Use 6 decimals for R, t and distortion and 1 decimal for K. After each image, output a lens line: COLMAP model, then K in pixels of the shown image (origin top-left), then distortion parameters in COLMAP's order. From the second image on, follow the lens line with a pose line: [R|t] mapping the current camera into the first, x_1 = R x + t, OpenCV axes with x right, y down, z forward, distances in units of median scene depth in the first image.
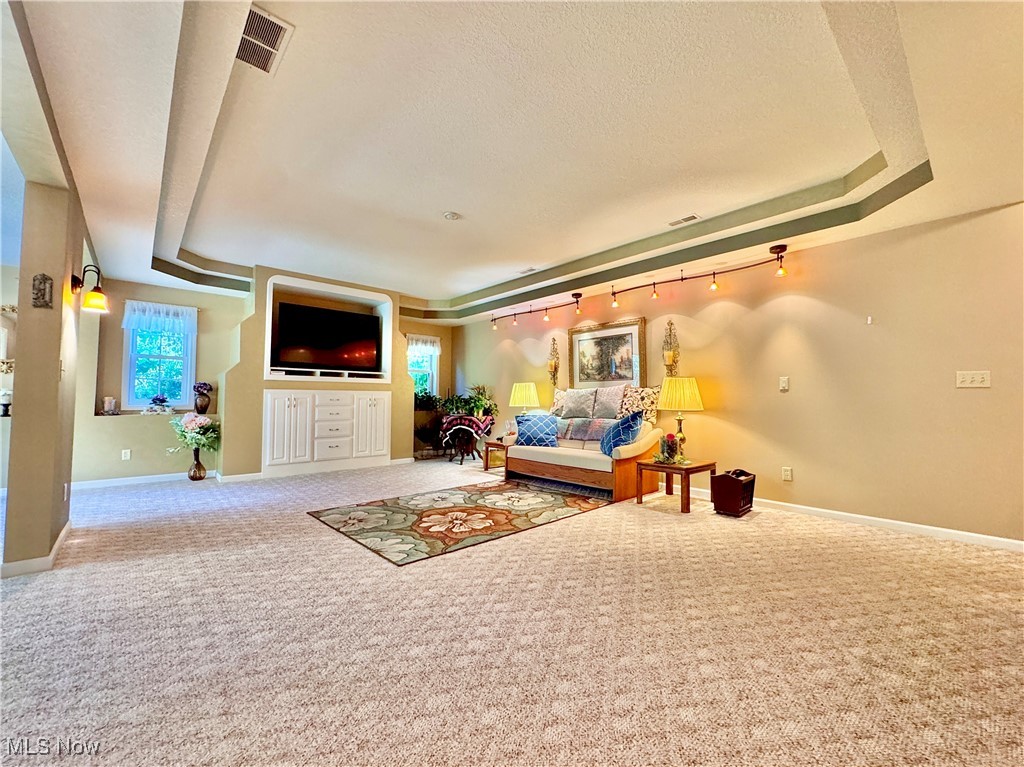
lens RADIAL K [[413.6, 0, 517.8], [0, 413.6, 383.7], [0, 0, 1]] dist [-0.002815, 0.000302]
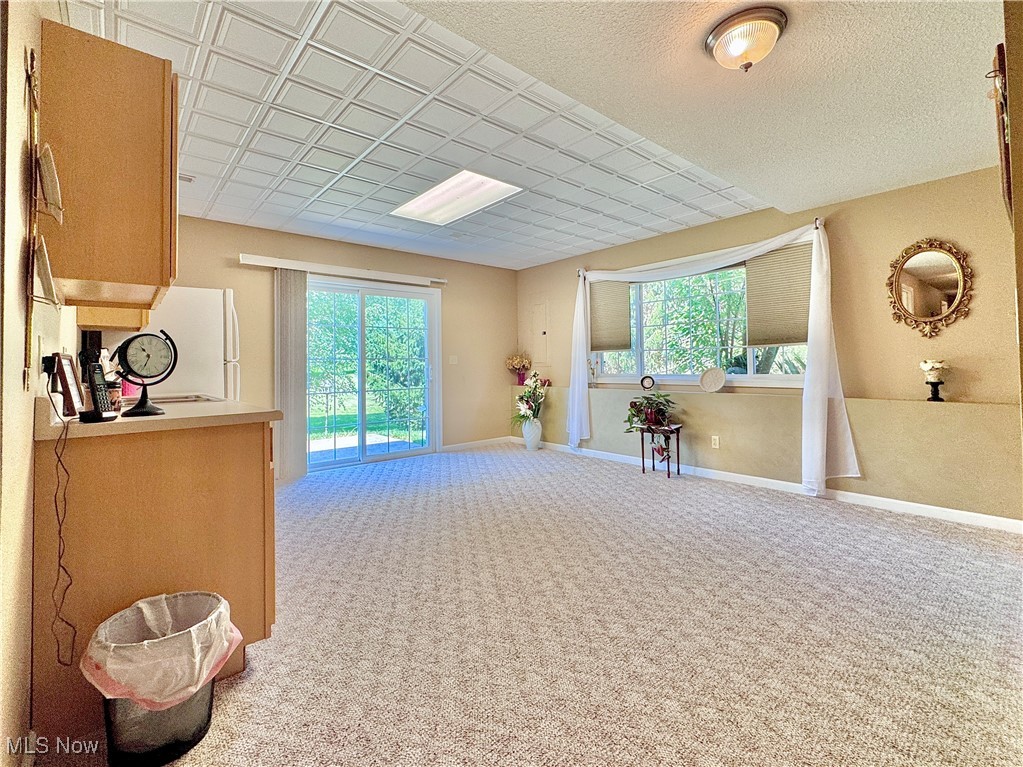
lens RADIAL K [[458.0, 0, 520.5], [0, 458.0, 358.4], [0, 0, 1]] dist [-0.002027, -0.001053]
pose [[-0.007686, -0.022247, -0.999723, -0.586270], [0.053749, 0.998298, -0.022629, -0.012020], [0.998525, -0.053908, -0.006477, 0.394245]]
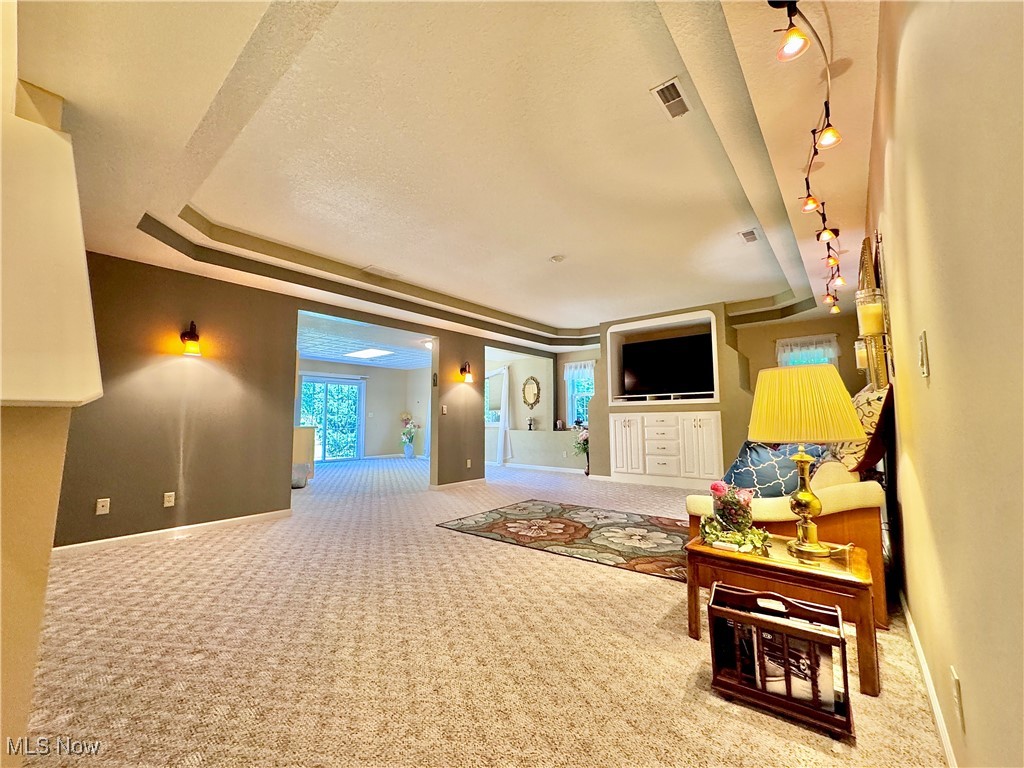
lens RADIAL K [[413.6, 0, 519.9], [0, 413.6, 380.8], [0, 0, 1]] dist [-0.002815, 0.000302]
pose [[0.149440, -0.101721, -0.983524, 0.996312], [0.044936, 0.994365, -0.096015, 0.036268], [0.987749, -0.029847, 0.153169, 0.777383]]
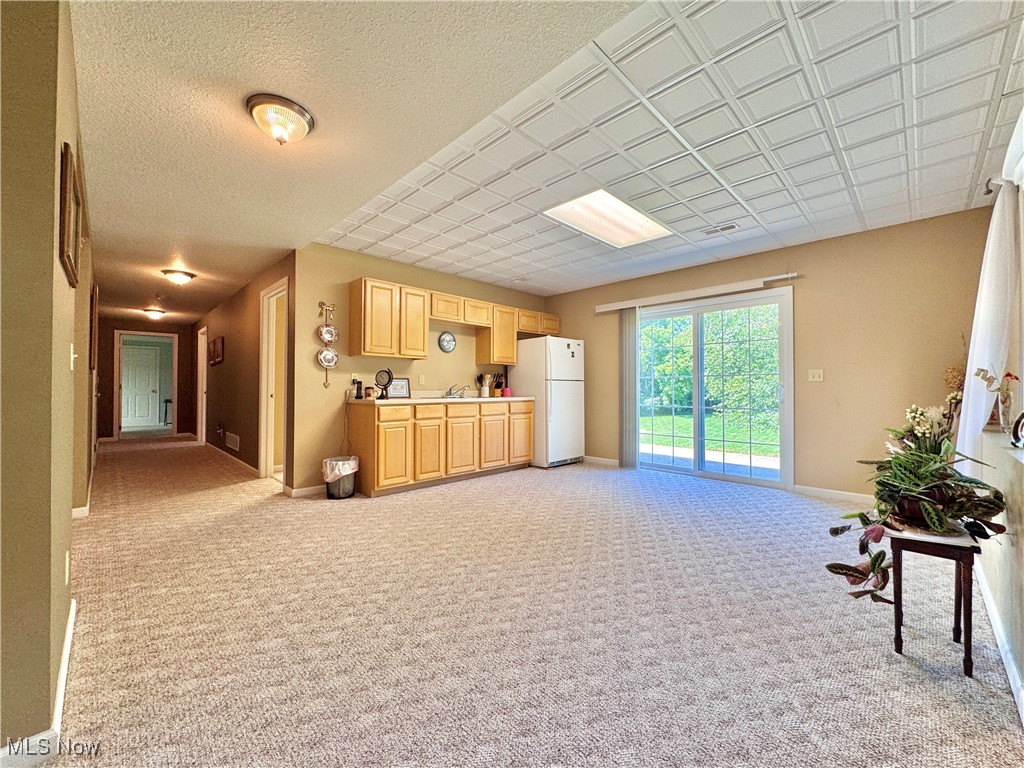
lens RADIAL K [[413.6, 0, 513.4], [0, 413.6, 384.2], [0, 0, 1]] dist [-0.002815, 0.000302]
pose [[-0.998684, -0.009083, -0.050471, -1.430592], [-0.006632, 0.998800, -0.048522, 0.030939], [0.050851, -0.048124, -0.997546, 1.283538]]
